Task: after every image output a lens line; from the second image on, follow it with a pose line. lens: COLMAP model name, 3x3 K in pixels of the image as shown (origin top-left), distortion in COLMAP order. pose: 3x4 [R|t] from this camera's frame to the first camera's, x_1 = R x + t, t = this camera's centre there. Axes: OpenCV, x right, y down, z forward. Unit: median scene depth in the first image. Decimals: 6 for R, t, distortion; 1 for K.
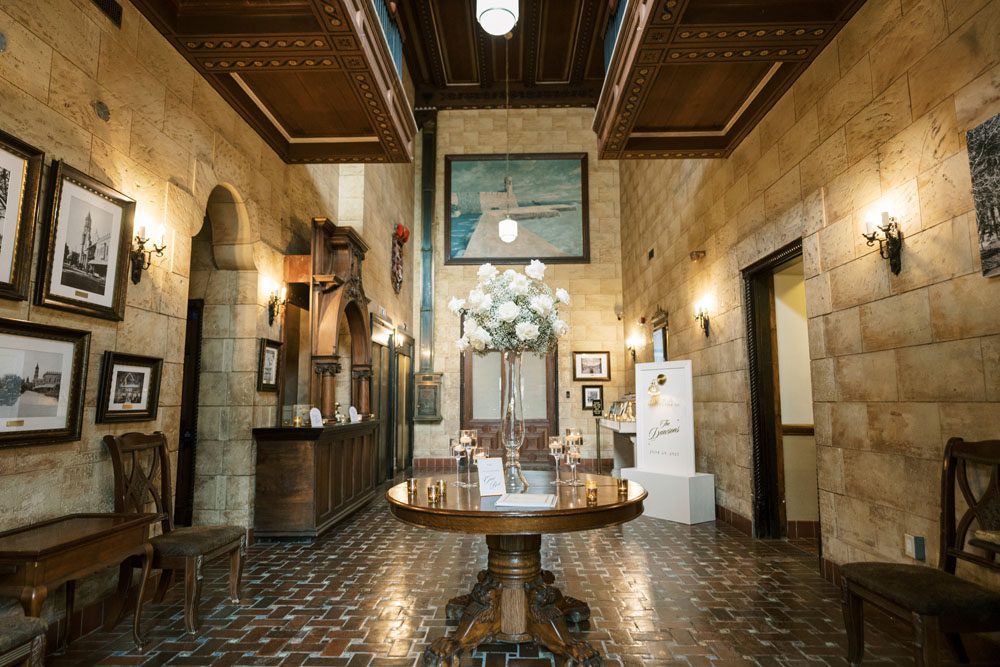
lens RADIAL K [[574.5, 0, 485.5], [0, 574.5, 340.7], [0, 0, 1]] dist [-0.012745, 0.000702]
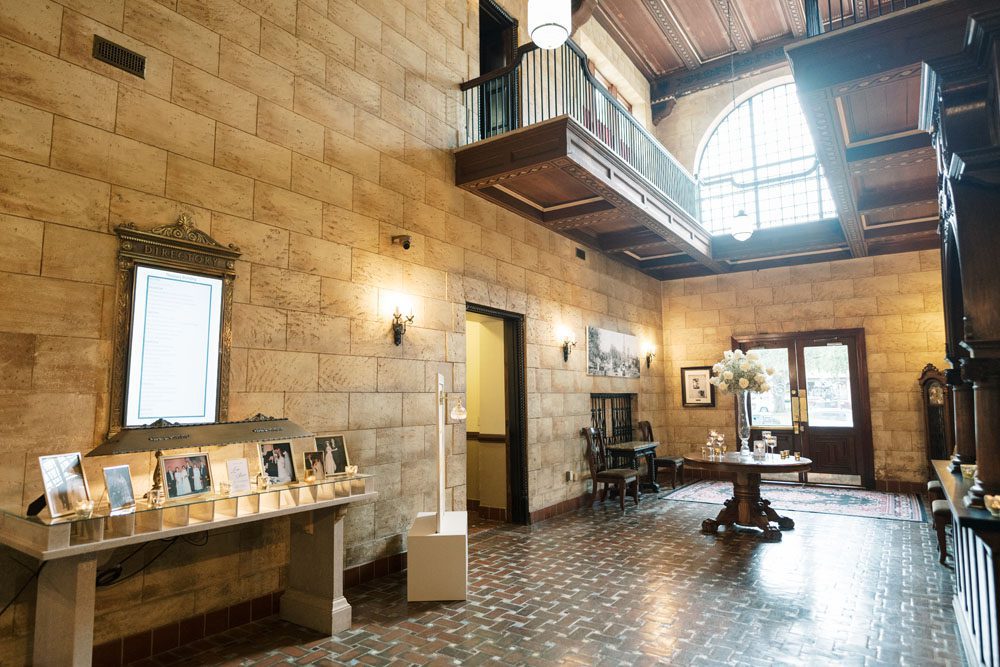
lens RADIAL K [[577.9, 0, 493.9], [0, 577.9, 338.8], [0, 0, 1]] dist [-0.033281, 0.004105]
pose [[-0.843901, 0.059925, 0.533142, -0.255123], [-0.050037, 0.980620, -0.189424, 0.217113], [-0.534160, -0.186532, -0.824547, 2.654598]]
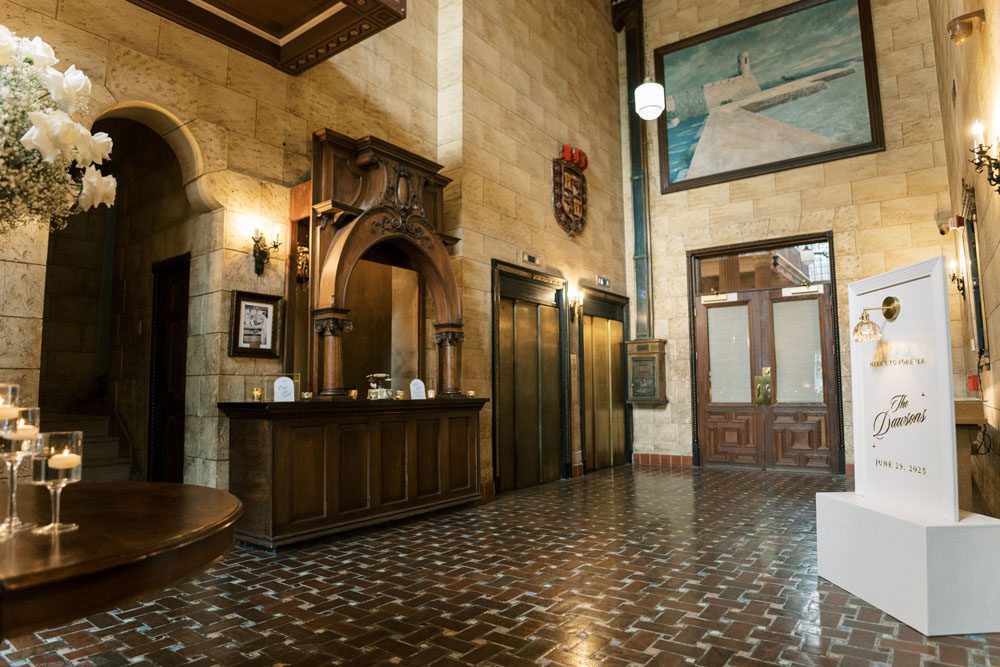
lens RADIAL K [[600.1, 0, 493.0], [0, 600.1, 338.8], [0, 0, 1]] dist [-0.062042, 0.004183]
pose [[0.827389, -0.051765, -0.559238, 0.506206], [0.063879, 0.997955, 0.002134, 0.115894], [0.557984, -0.037489, 0.829004, 0.708825]]
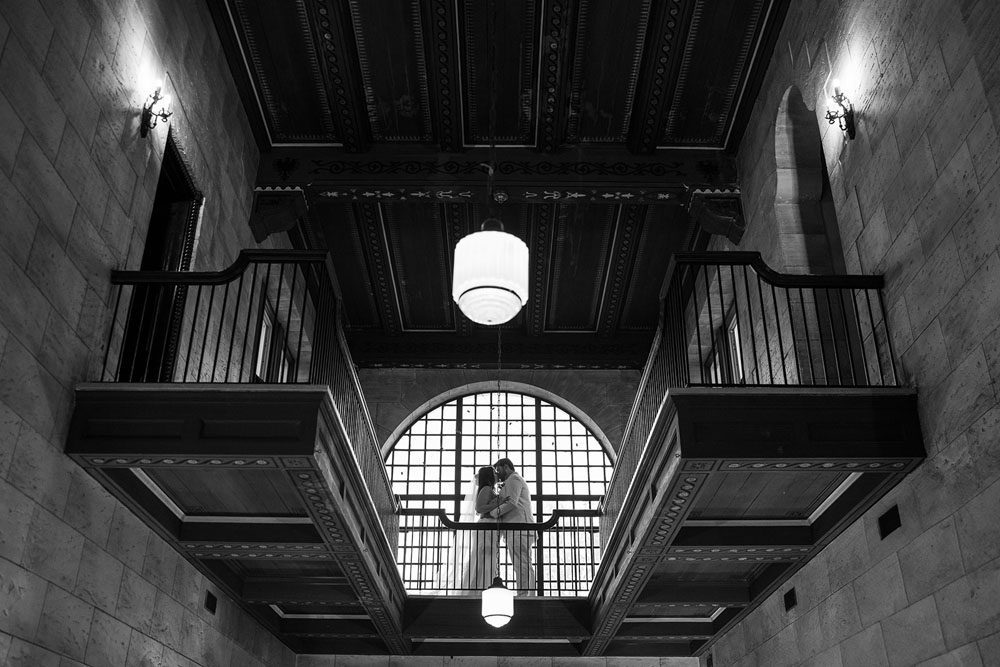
lens RADIAL K [[932.7, 0, 500.7], [0, 932.7, 358.6], [0, 0, 1]] dist [-0.065231, 0.000000]
pose [[-0.998634, -0.026523, -0.045023, 0.108742], [0.002210, 0.839399, -0.543511, 0.088730], [0.052208, -0.542868, -0.838194, 2.639019]]
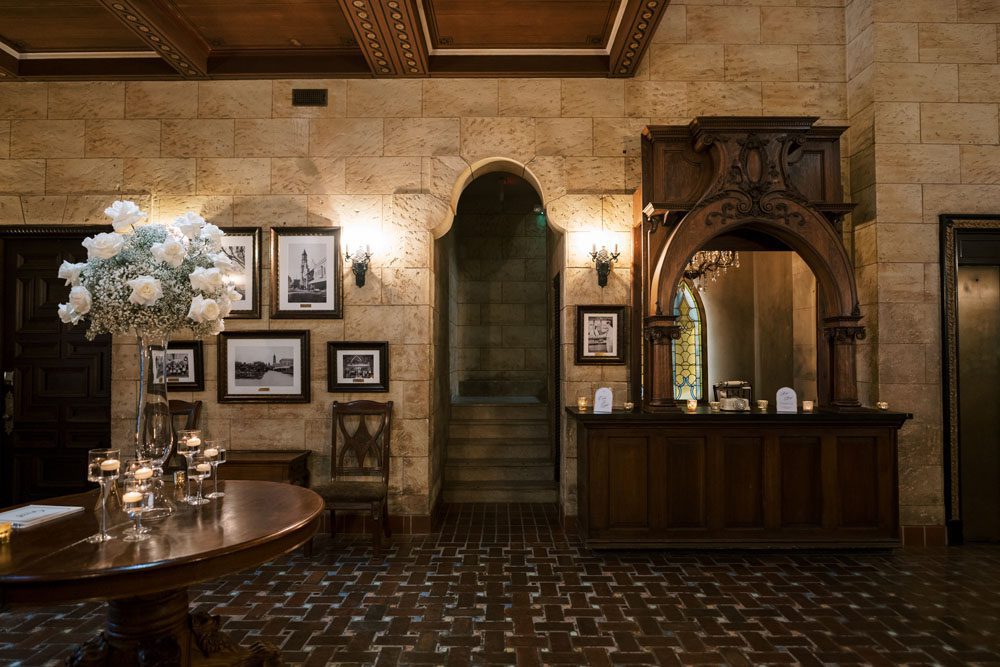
lens RADIAL K [[574.5, 0, 499.2], [0, 574.5, 339.7], [0, 0, 1]] dist [-0.012745, 0.000702]
pose [[0.046253, -0.022259, -0.998682, 0.660784], [0.105525, 0.994267, -0.017274, 0.070394], [0.993340, -0.104587, 0.048337, 1.150717]]
